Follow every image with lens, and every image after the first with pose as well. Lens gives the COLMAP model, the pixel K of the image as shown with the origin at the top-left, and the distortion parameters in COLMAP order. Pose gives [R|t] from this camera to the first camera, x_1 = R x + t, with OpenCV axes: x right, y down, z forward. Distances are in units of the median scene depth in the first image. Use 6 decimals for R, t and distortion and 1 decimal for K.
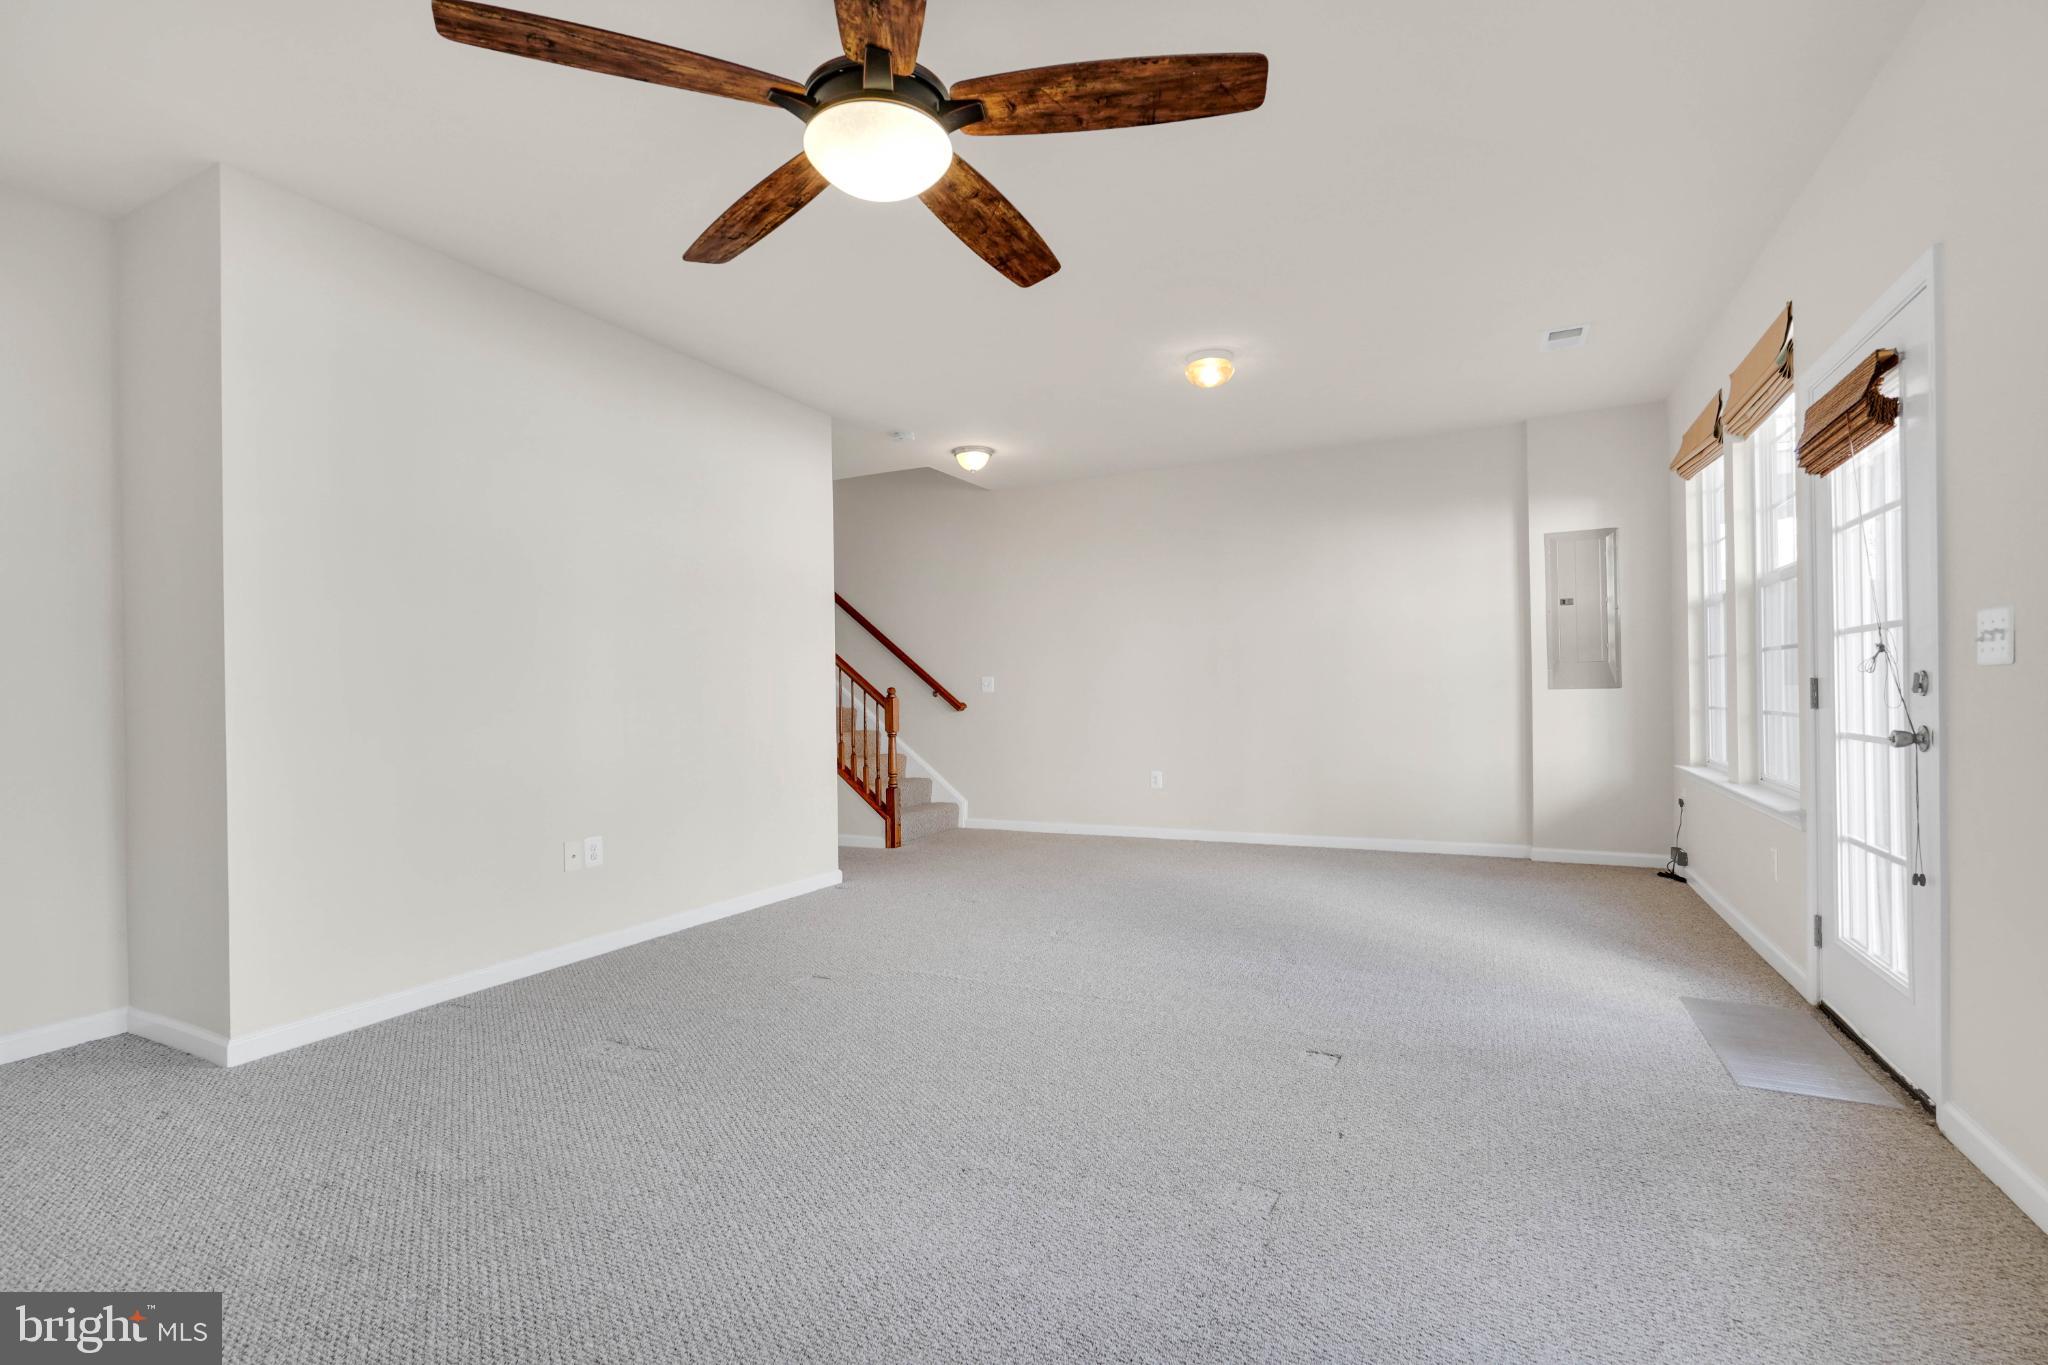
lens RADIAL K [[923.6, 0, 1021.0], [0, 923.6, 689.1], [0, 0, 1]] dist [-0.003777, 0.001403]
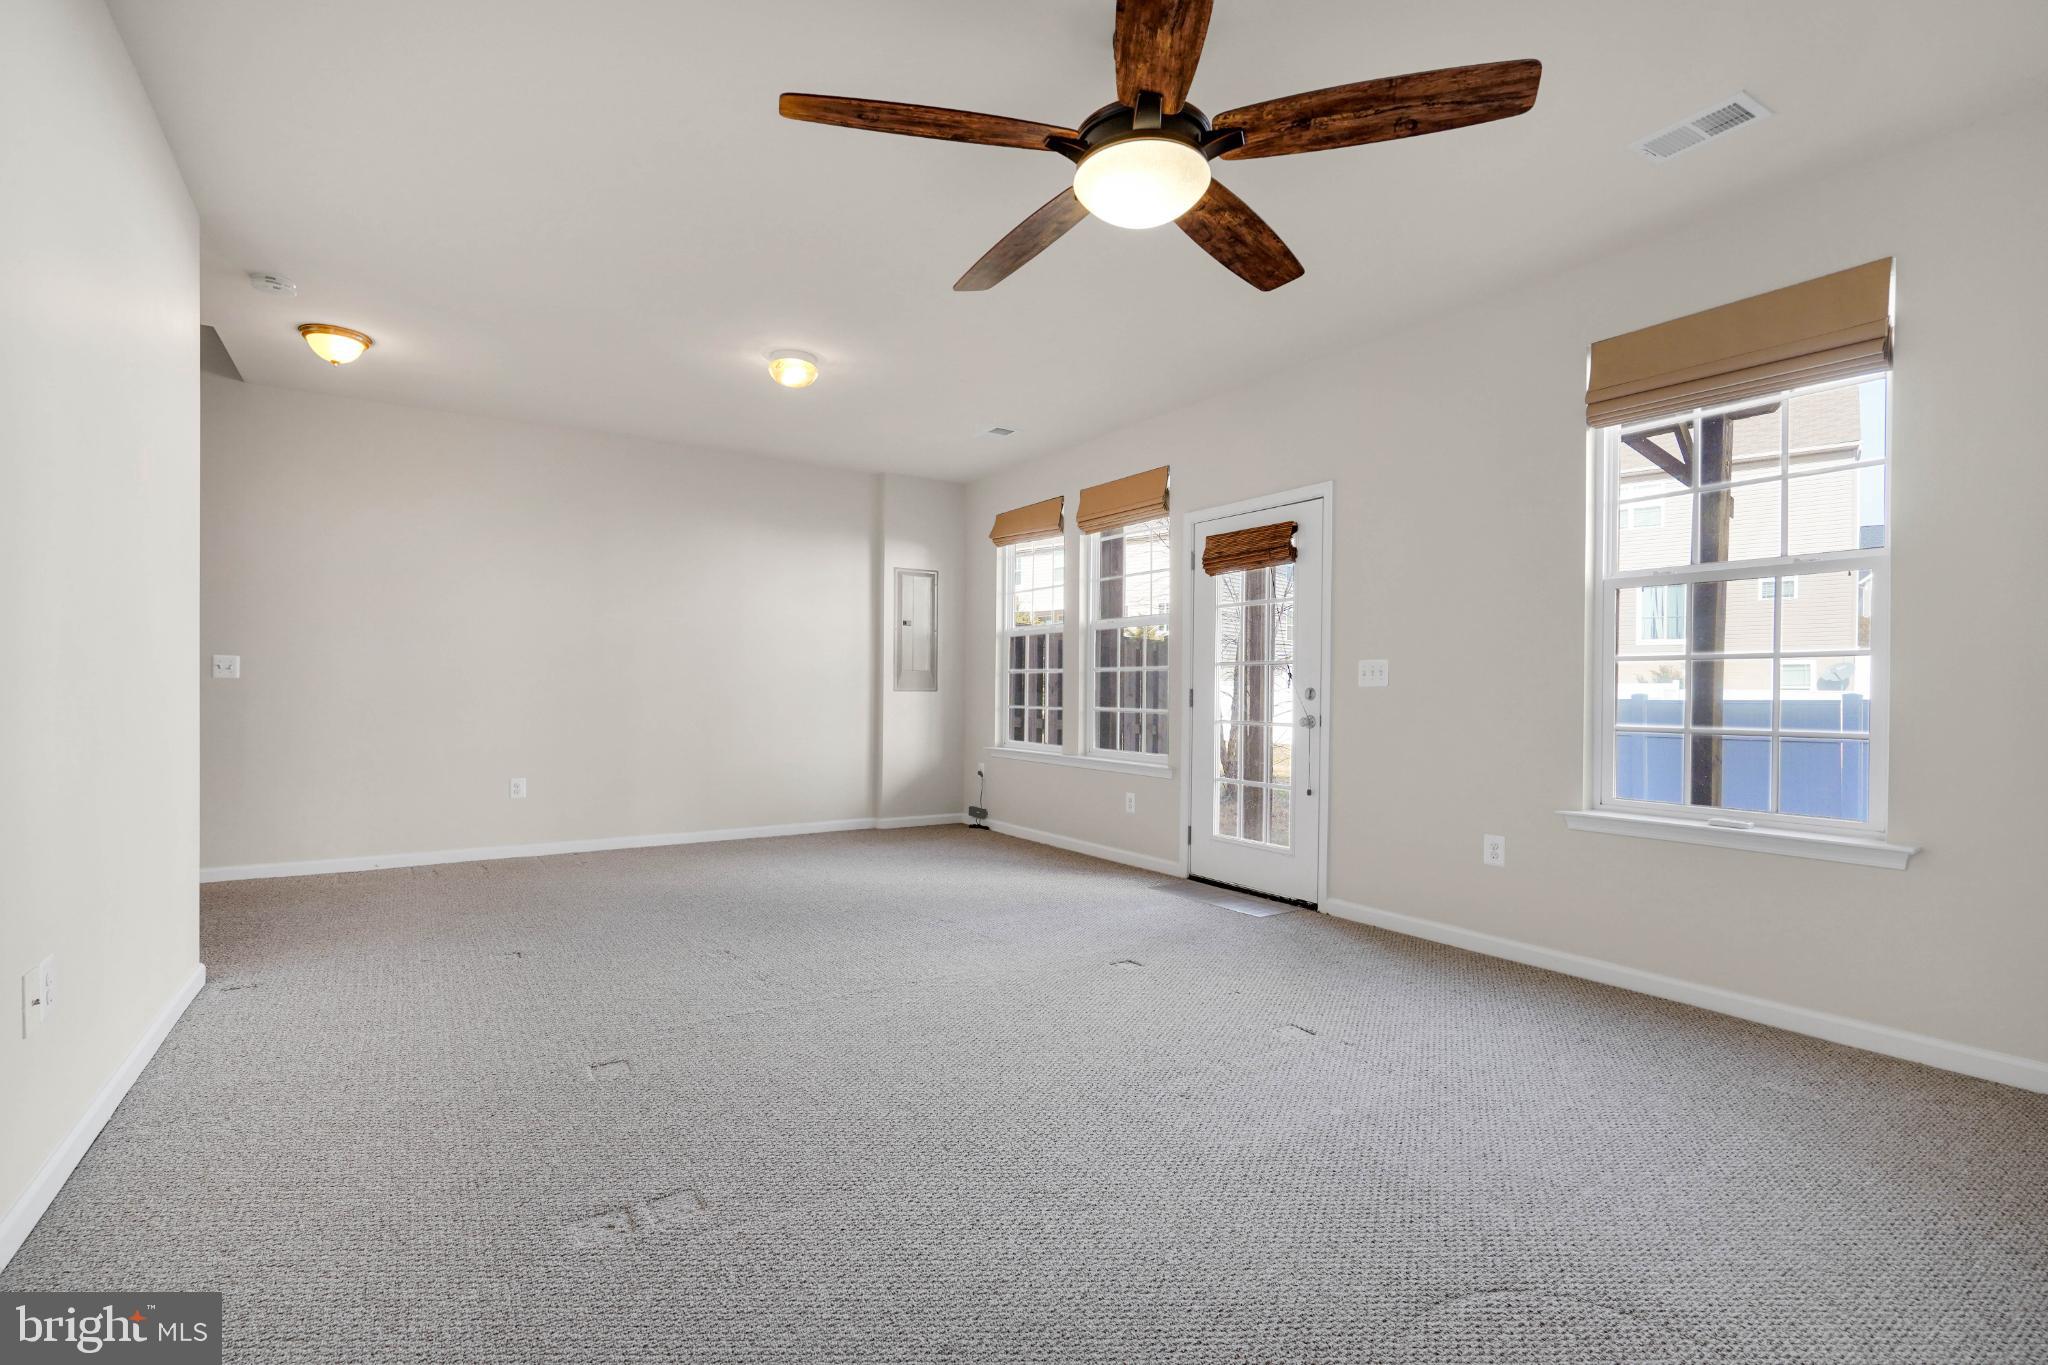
lens RADIAL K [[923.6, 0, 1018.0], [0, 923.6, 690.0], [0, 0, 1]] dist [-0.003777, 0.001403]
pose [[0.505777, 0.020480, 0.862421, -0.489577], [-0.022517, 0.999691, -0.010535, 0.009227], [-0.862370, -0.014091, 0.506082, 0.243979]]
